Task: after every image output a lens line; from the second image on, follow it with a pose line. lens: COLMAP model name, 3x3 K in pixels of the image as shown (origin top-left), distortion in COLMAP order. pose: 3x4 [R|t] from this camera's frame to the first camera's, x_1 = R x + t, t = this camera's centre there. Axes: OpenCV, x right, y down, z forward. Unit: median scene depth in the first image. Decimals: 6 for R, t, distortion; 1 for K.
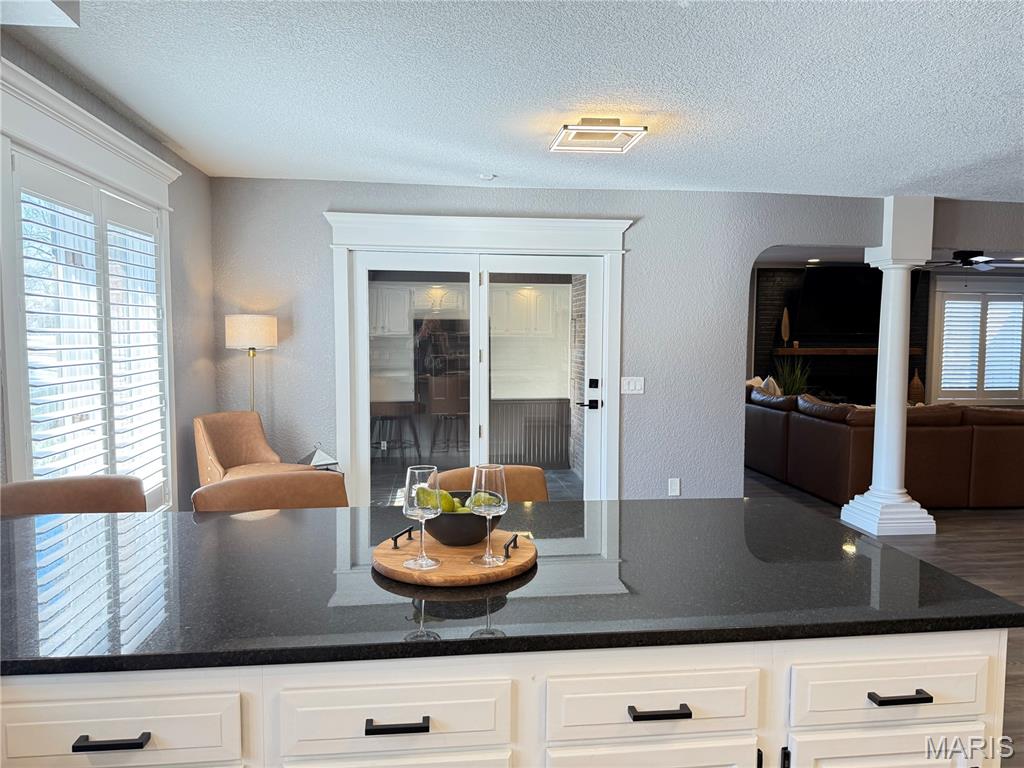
lens RADIAL K [[725.9, 0, 516.0], [0, 725.9, 386.0], [0, 0, 1]] dist [0.061583, -0.019429]
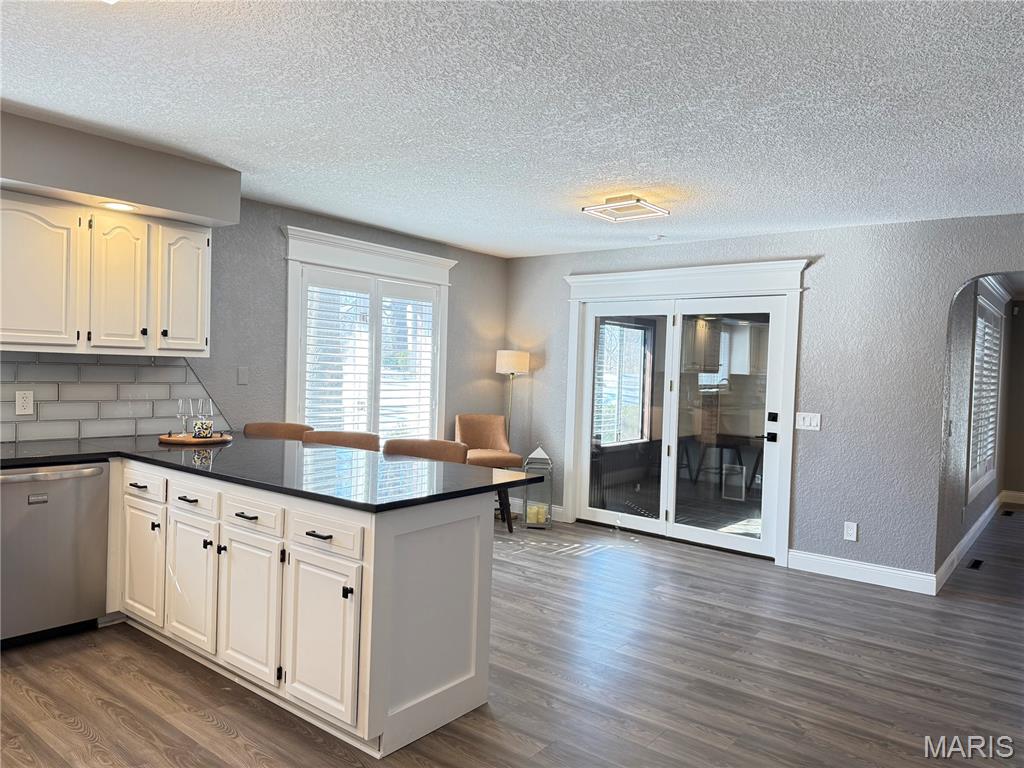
lens RADIAL K [[725.9, 0, 506.6], [0, 725.9, 383.1], [0, 0, 1]] dist [0.061583, -0.019429]
pose [[0.684361, 0.034375, -0.728333, 0.646576], [-0.083320, 0.996032, -0.031279, 0.013409], [0.724367, 0.082091, 0.684509, 0.003434]]
